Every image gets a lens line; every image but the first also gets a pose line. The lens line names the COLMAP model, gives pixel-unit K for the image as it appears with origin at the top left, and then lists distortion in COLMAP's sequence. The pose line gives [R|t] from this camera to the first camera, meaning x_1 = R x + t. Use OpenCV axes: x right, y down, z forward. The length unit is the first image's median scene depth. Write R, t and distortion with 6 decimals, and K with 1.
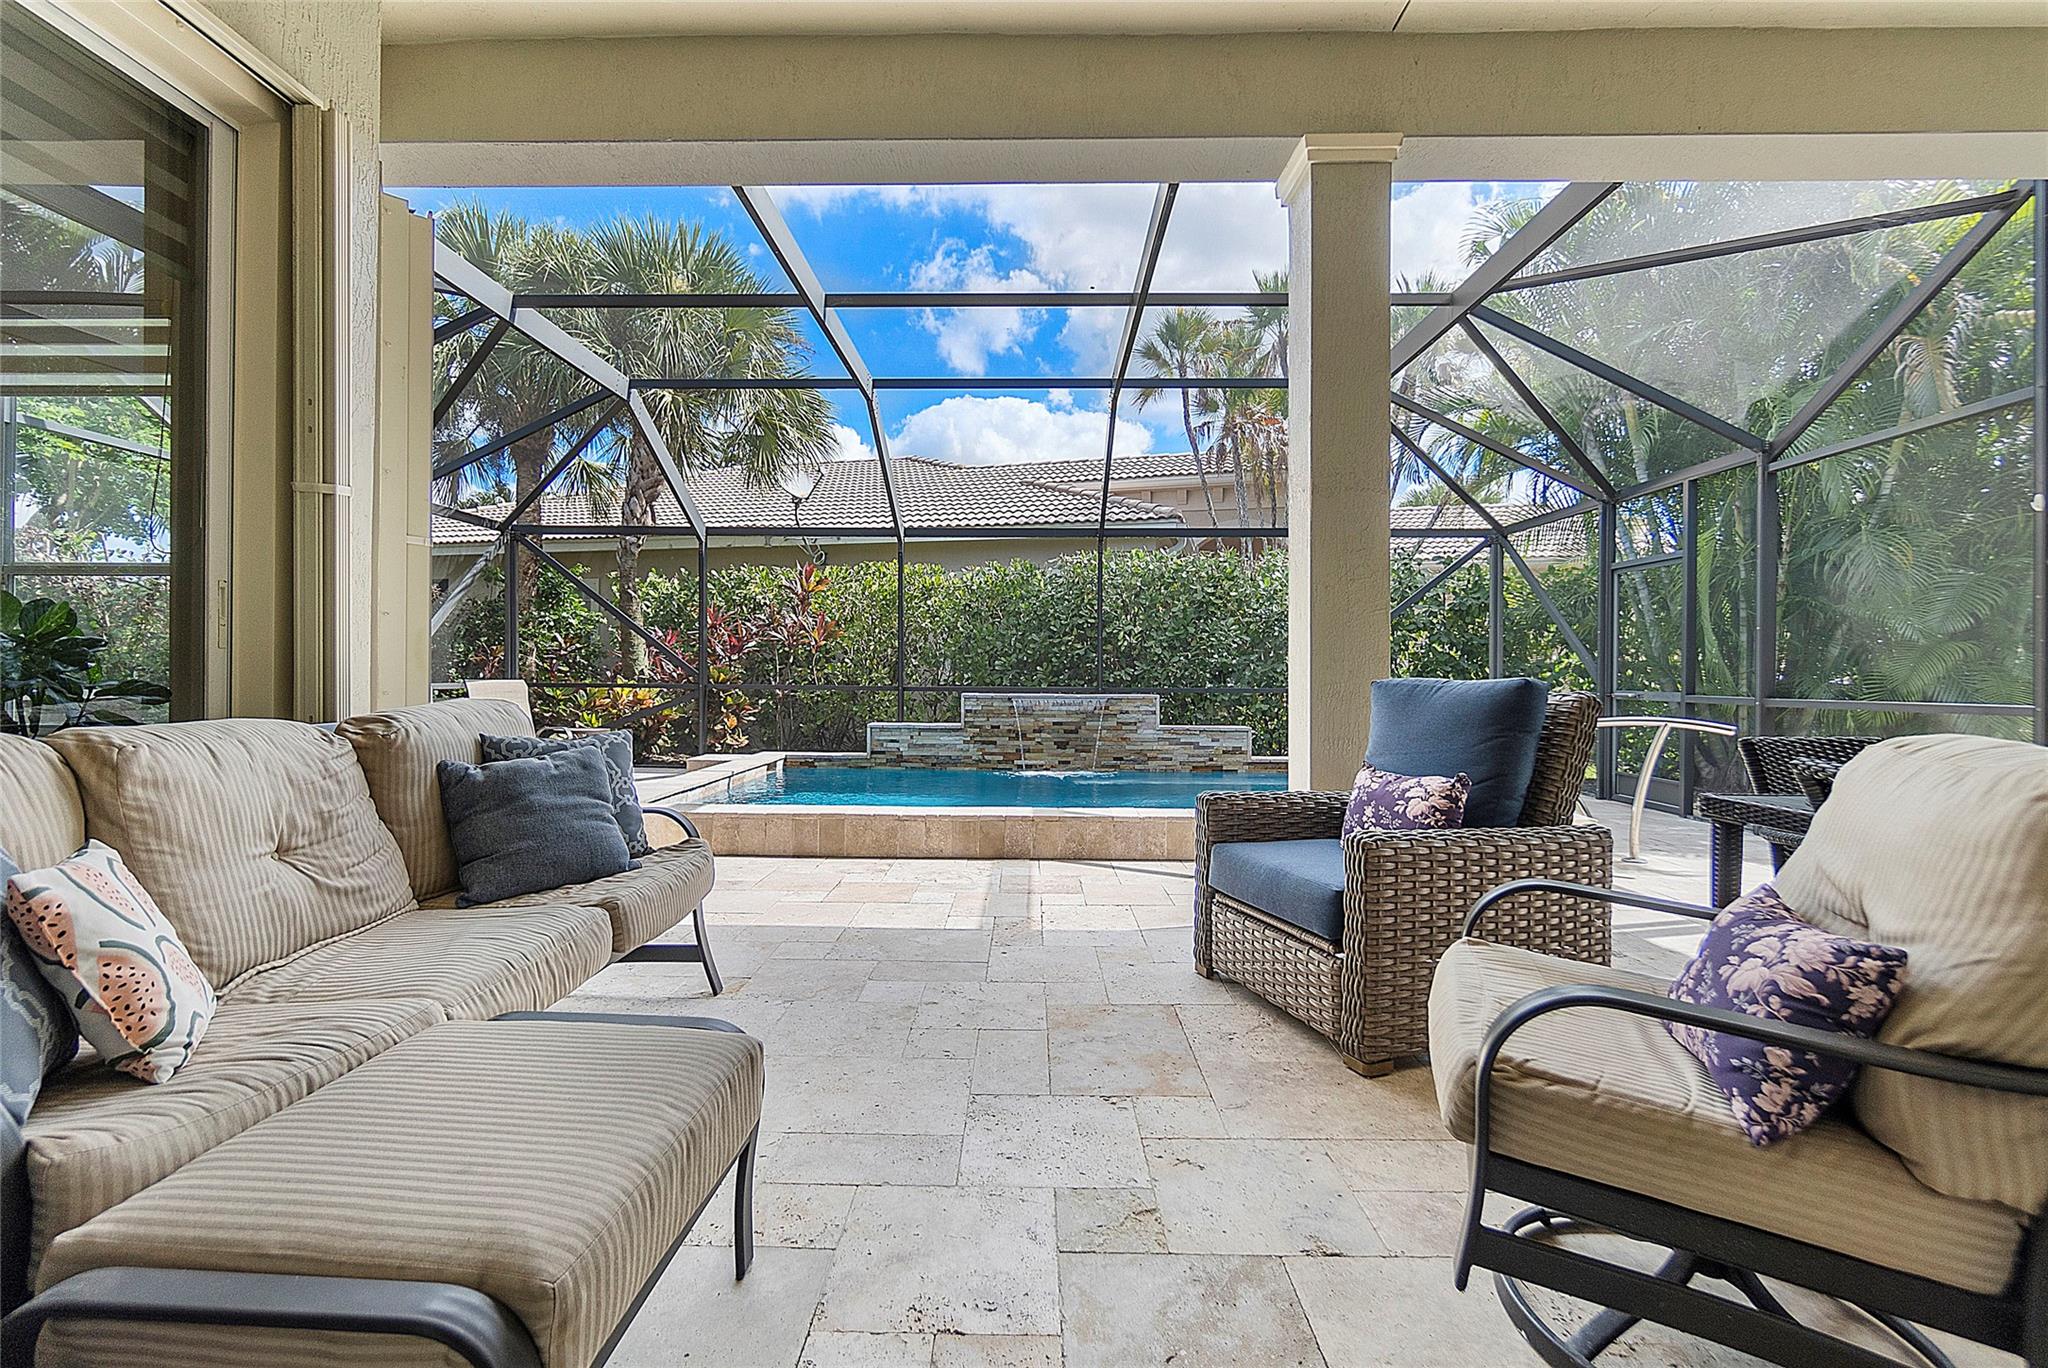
lens RADIAL K [[881.9, 0, 1013.0], [0, 881.9, 677.3], [0, 0, 1]] dist [-0.010377, 0.002545]
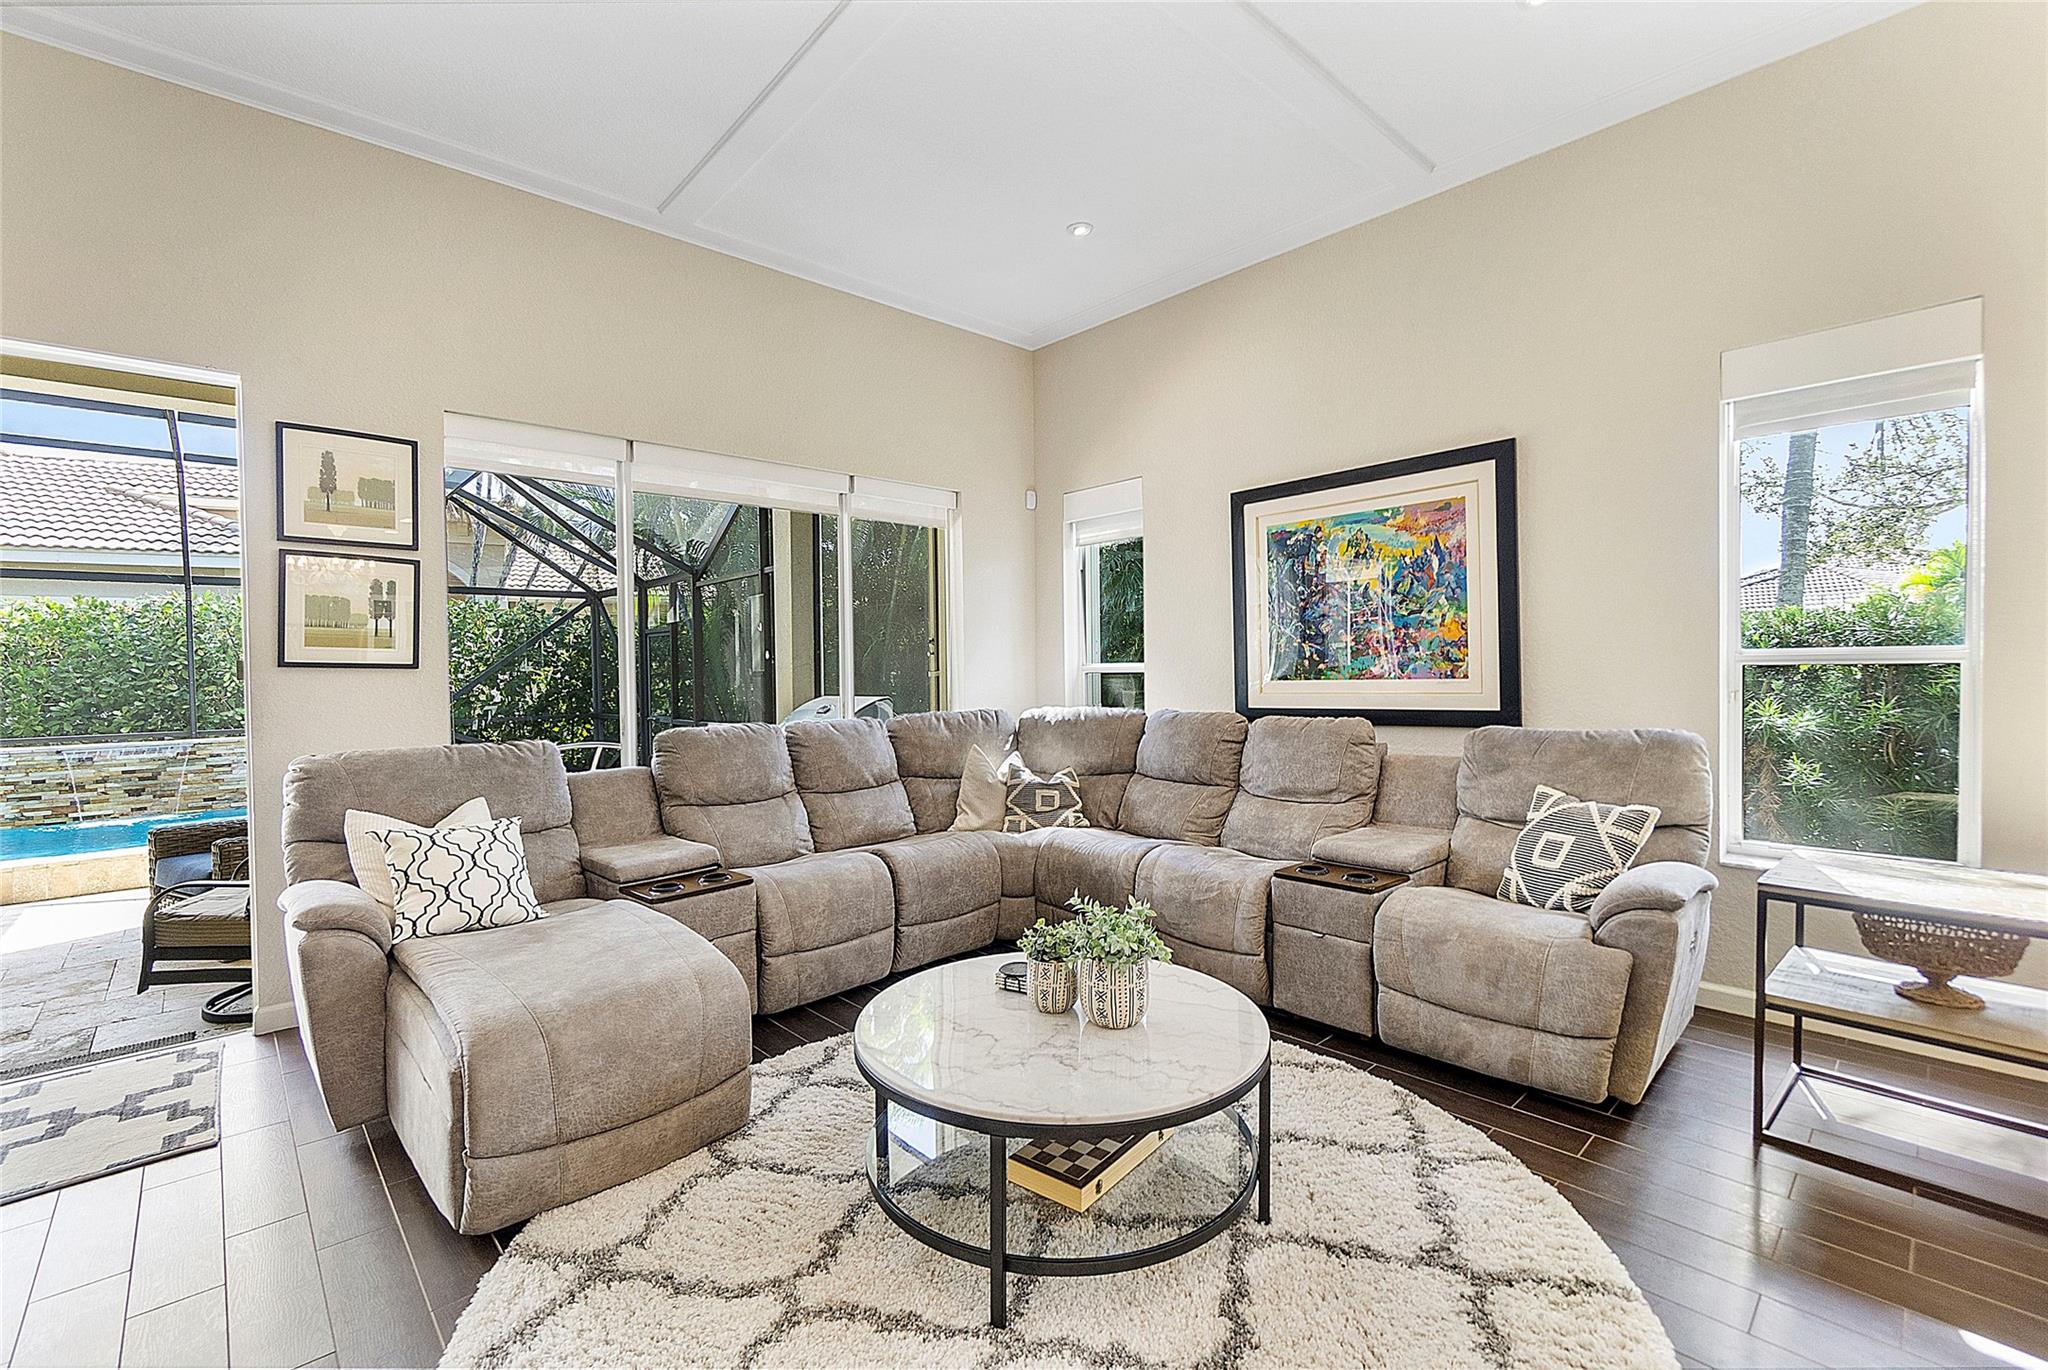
lens RADIAL K [[881.9, 0, 1013.1], [0, 881.9, 691.7], [0, 0, 1]] dist [-0.010377, 0.002545]
pose [[0.720935, -0.035189, 0.692109, 0.189888], [0.022522, 0.999372, 0.027351, -0.094244], [-0.692637, -0.004130, 0.721274, -0.926385]]
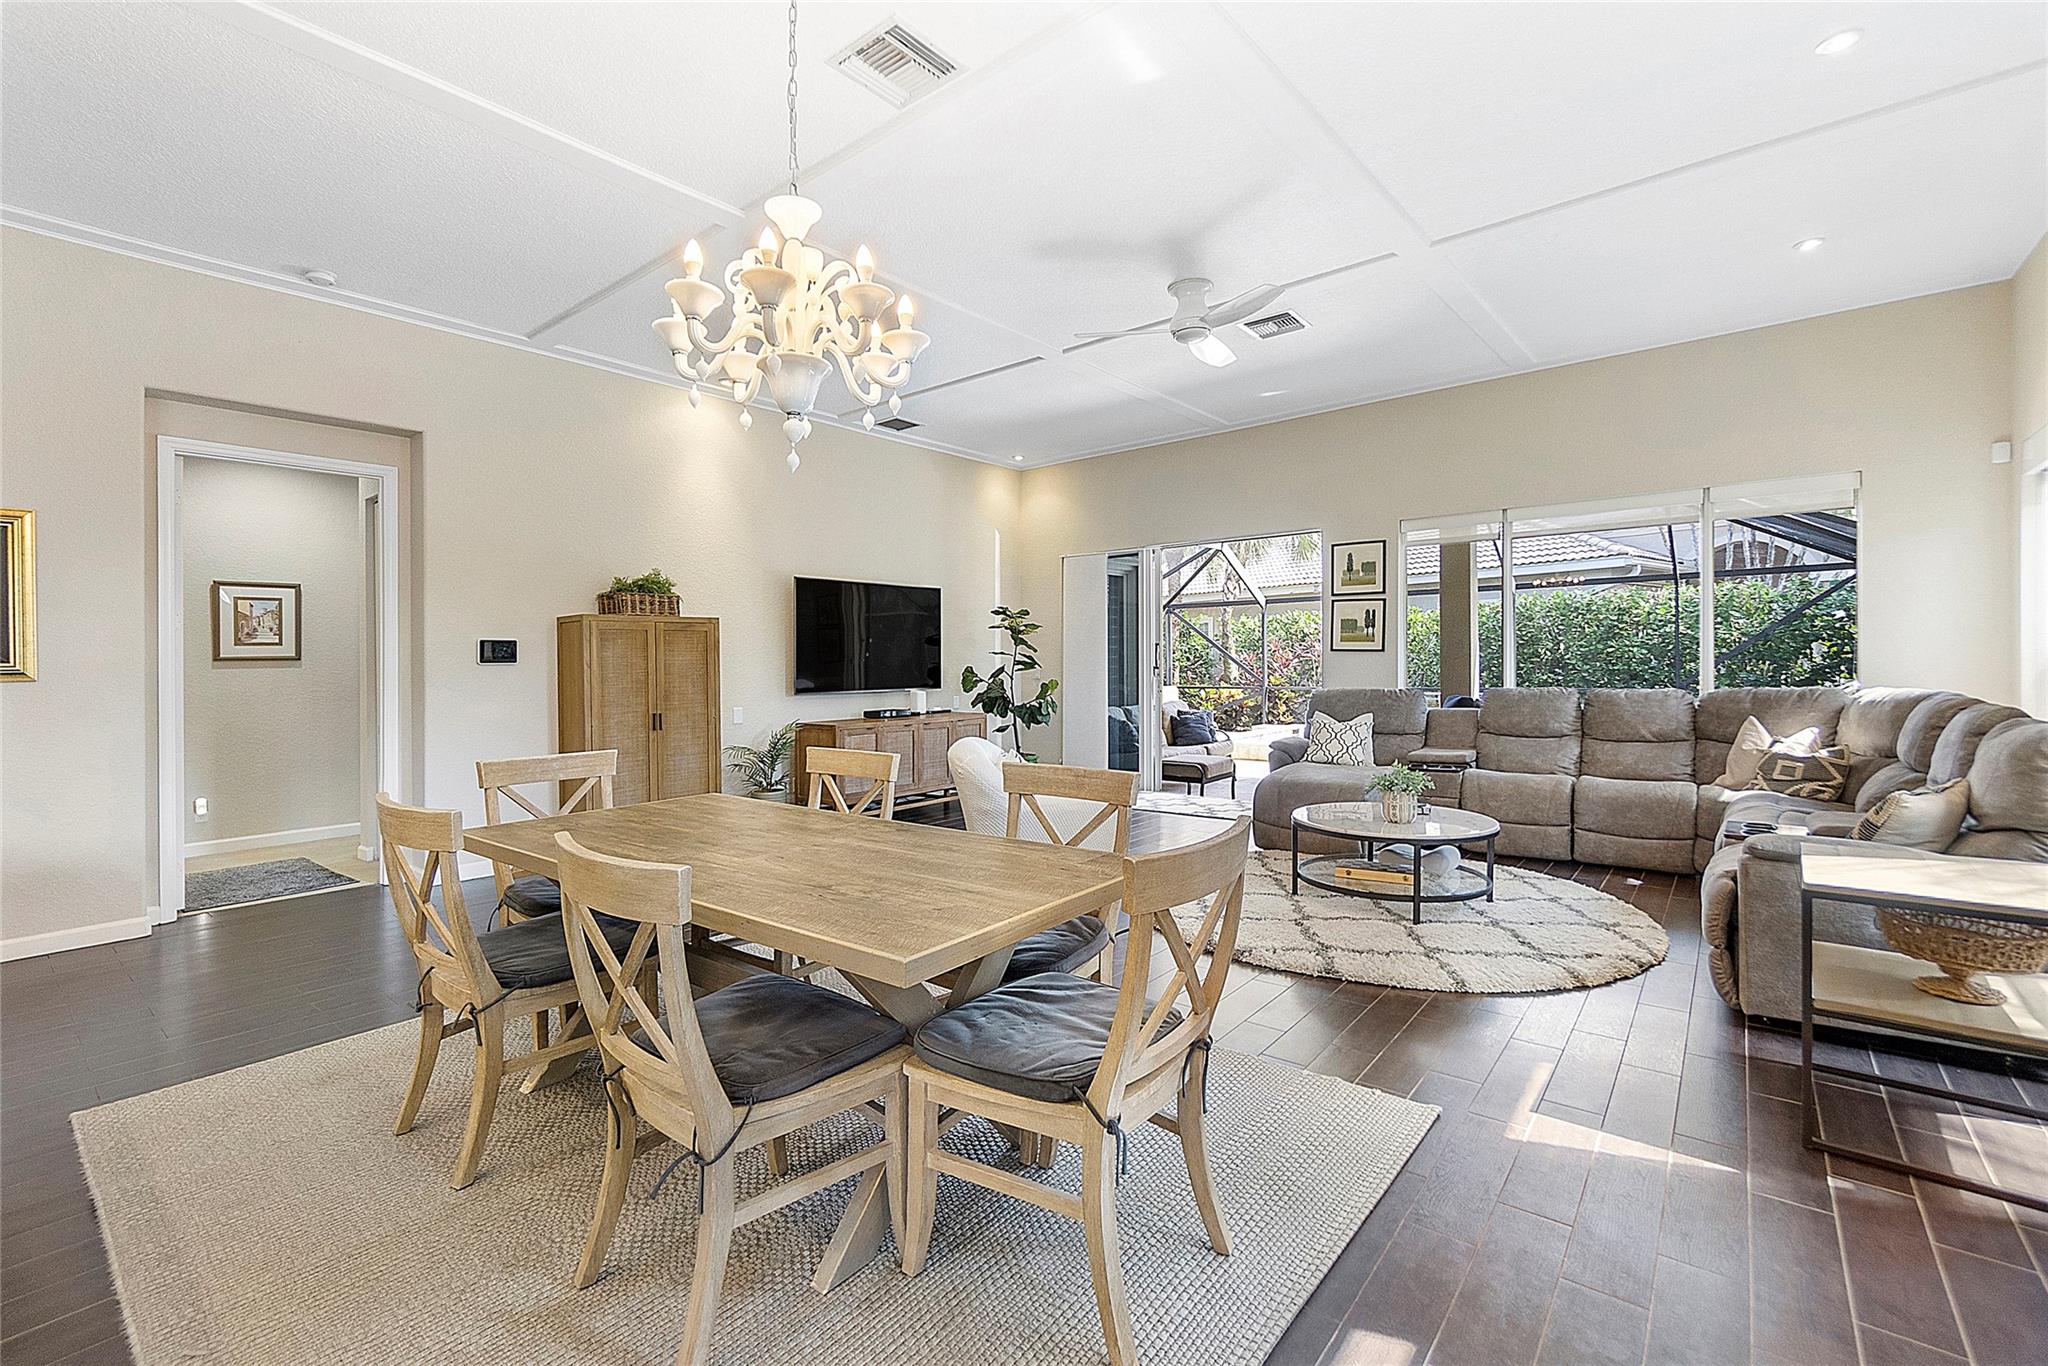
lens RADIAL K [[882.9, 0, 1013.1], [0, 882.9, 689.4], [0, 0, 1]] dist [-0.009078, 0.001343]
pose [[0.782659, 0.000147, -0.622451, 0.862309], [0.017542, 0.999598, 0.022294, -0.084147], [0.622203, -0.028368, 0.782341, -1.716900]]
